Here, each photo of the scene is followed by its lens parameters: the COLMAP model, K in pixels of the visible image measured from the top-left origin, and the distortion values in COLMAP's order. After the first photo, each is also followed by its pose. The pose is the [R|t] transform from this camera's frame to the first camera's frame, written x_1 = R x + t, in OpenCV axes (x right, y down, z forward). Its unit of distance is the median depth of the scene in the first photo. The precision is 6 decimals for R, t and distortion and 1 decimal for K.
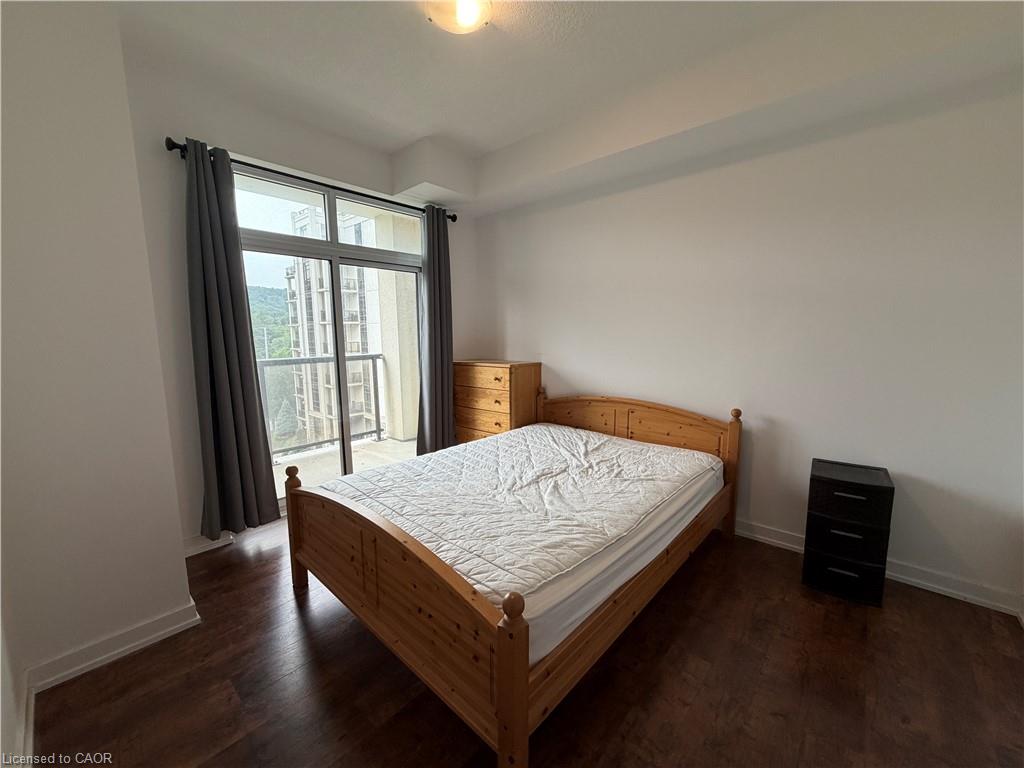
lens RADIAL K [[407.2, 0, 512.5], [0, 407.2, 384.1], [0, 0, 1]] dist [0.000578, -0.000023]
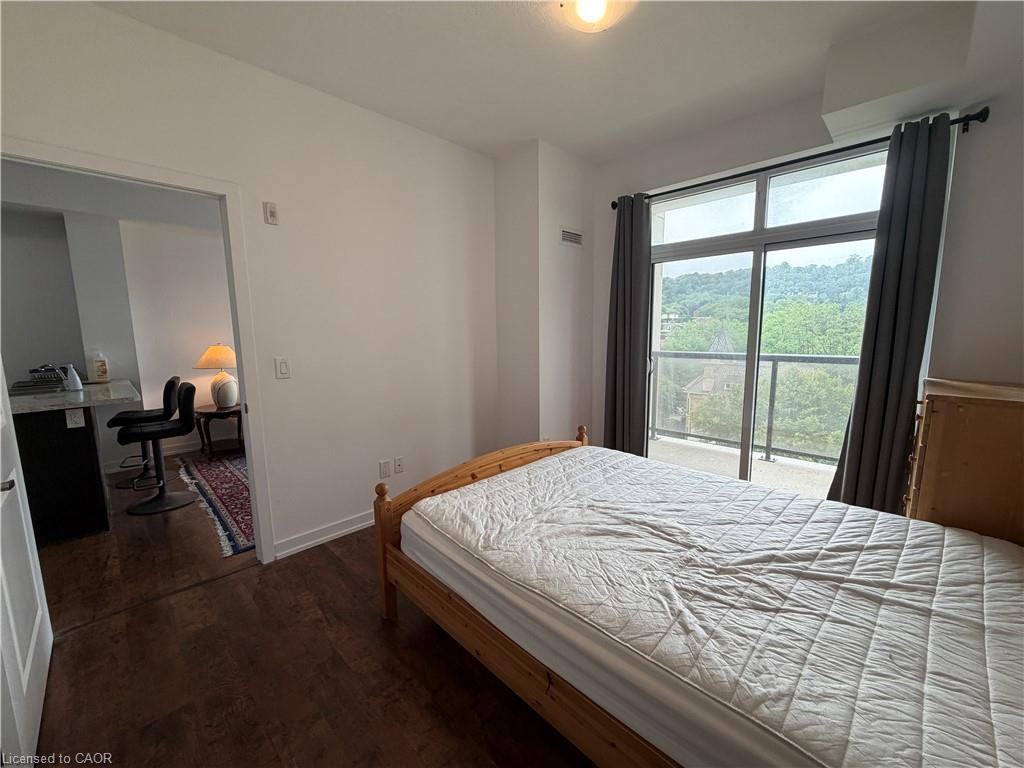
lens RADIAL K [[407.2, 0, 515.0], [0, 407.2, 389.7], [0, 0, 1]] dist [0.000578, -0.000023]
pose [[-0.042751, 0.158030, -0.986508, 0.647131], [-0.117889, 0.979715, 0.162051, -0.093233], [0.992106, 0.123226, -0.023254, 0.613008]]
